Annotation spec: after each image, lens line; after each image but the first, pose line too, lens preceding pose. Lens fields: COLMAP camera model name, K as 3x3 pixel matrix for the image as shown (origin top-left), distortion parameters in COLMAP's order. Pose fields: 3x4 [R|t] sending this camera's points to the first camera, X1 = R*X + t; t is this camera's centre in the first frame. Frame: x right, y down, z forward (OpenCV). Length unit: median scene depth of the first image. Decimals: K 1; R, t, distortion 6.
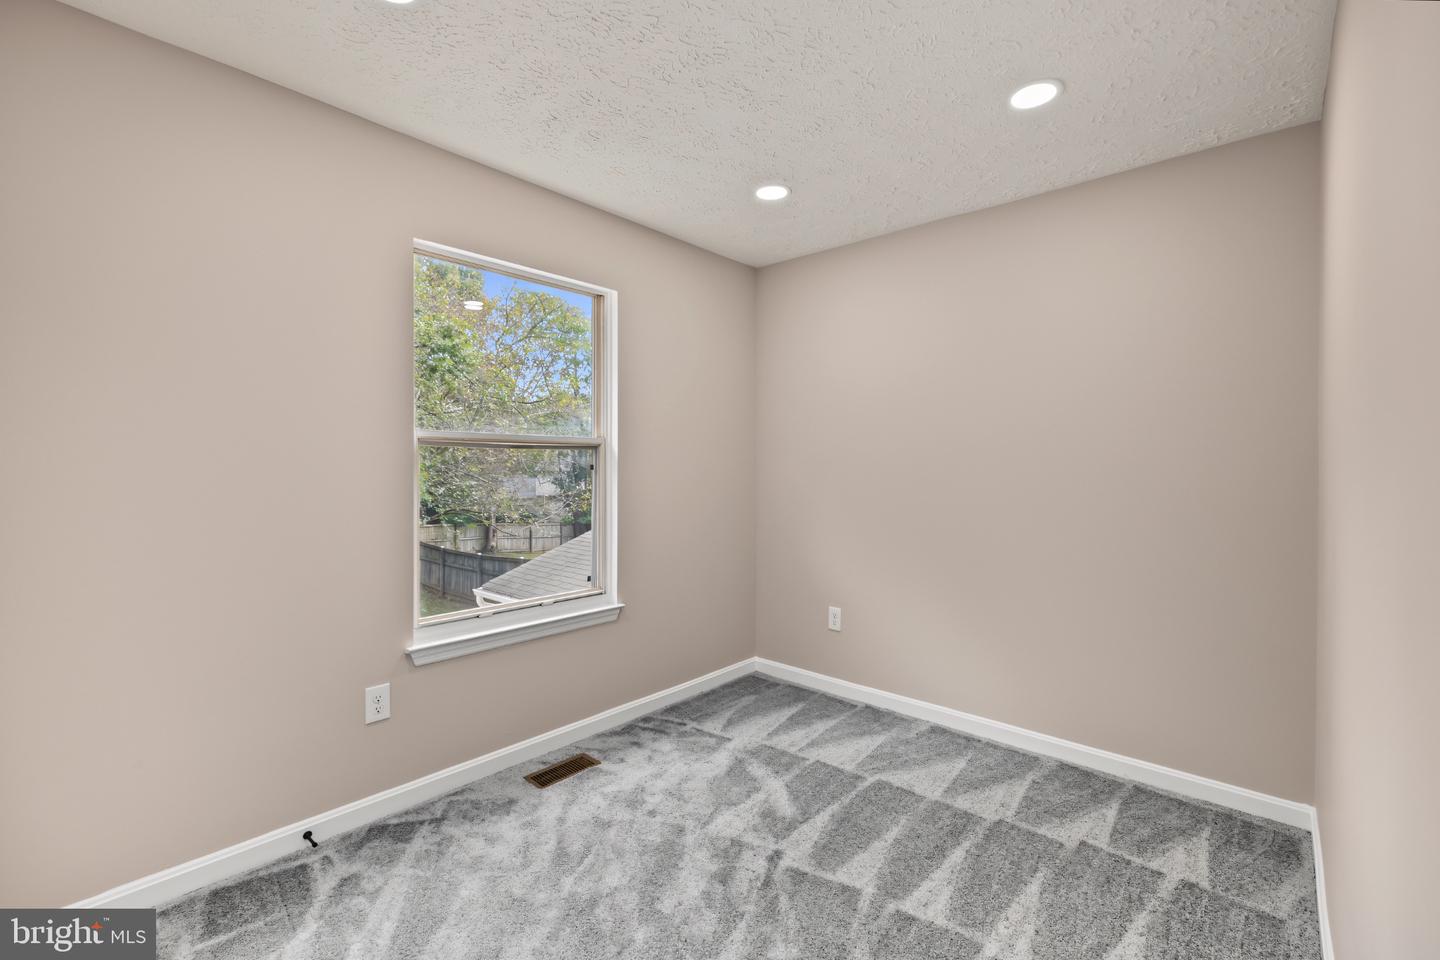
lens RADIAL K [[625.0, 0, 725.9], [0, 625.0, 470.2], [0, 0, 1]] dist [0.000563, -0.000126]
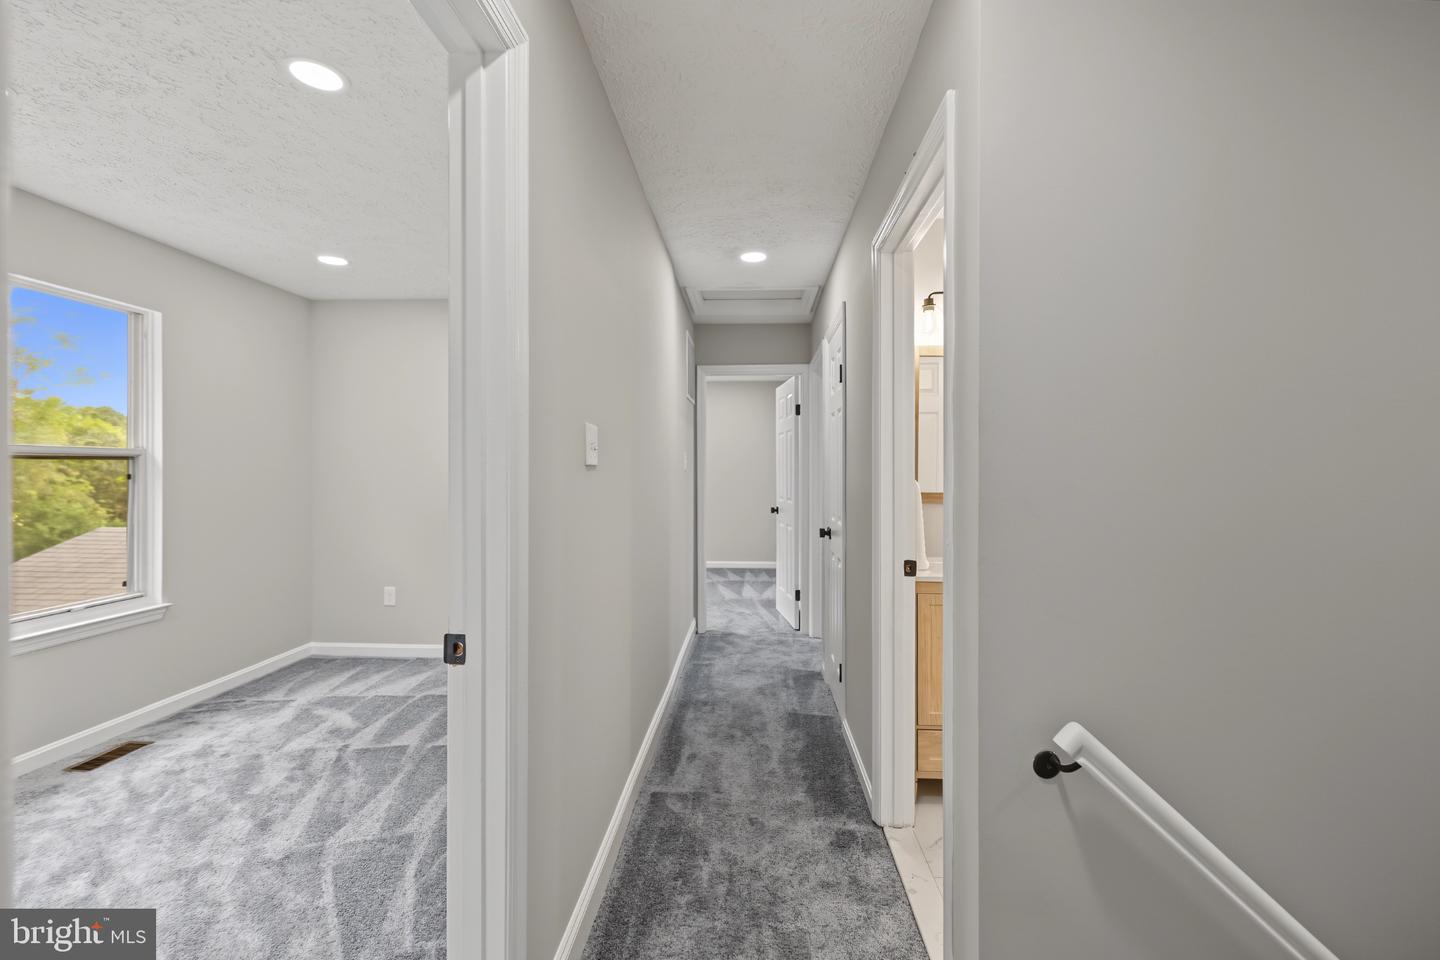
lens RADIAL K [[625.0, 0, 725.9], [0, 625.0, 470.2], [0, 0, 1]] dist [0.000563, -0.000126]
pose [[0.786381, -0.003069, 0.617735, -0.091067], [0.008064, 0.999953, -0.005298, -0.001902], [-0.617690, 0.009147, 0.786369, -0.531273]]
